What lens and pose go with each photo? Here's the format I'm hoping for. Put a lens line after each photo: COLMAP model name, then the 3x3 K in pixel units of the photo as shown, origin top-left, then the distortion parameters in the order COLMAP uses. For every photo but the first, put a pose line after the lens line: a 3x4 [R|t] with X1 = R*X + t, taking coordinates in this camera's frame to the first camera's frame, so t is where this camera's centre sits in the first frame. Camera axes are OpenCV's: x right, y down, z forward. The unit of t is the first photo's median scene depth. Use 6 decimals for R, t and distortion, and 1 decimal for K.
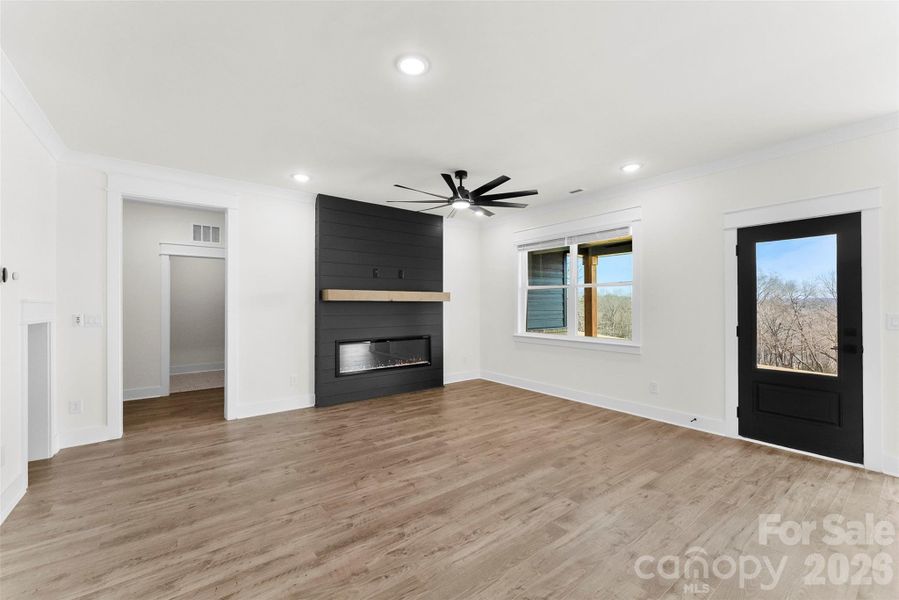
lens RADIAL K [[375.1, 0, 457.9], [0, 375.1, 300.2], [0, 0, 1]] dist [-0.001252, 0.001006]
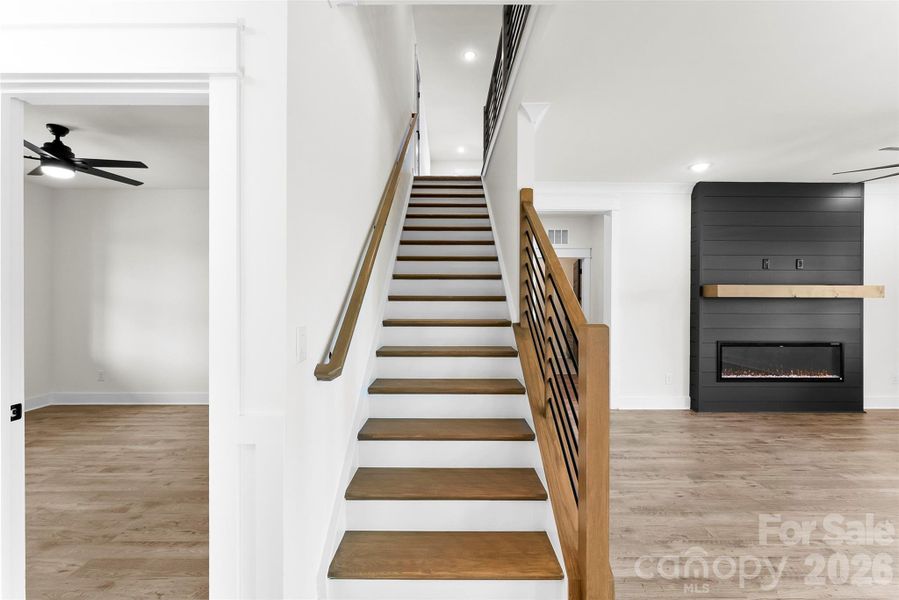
lens RADIAL K [[375.1, 0, 451.3], [0, 375.1, 299.4], [0, 0, 1]] dist [-0.001252, 0.001006]
pose [[0.790817, 0.004854, -0.612033, -0.324525], [0.004668, 0.999892, 0.013961, -0.010382], [0.612035, -0.013898, 0.790709, -0.123298]]
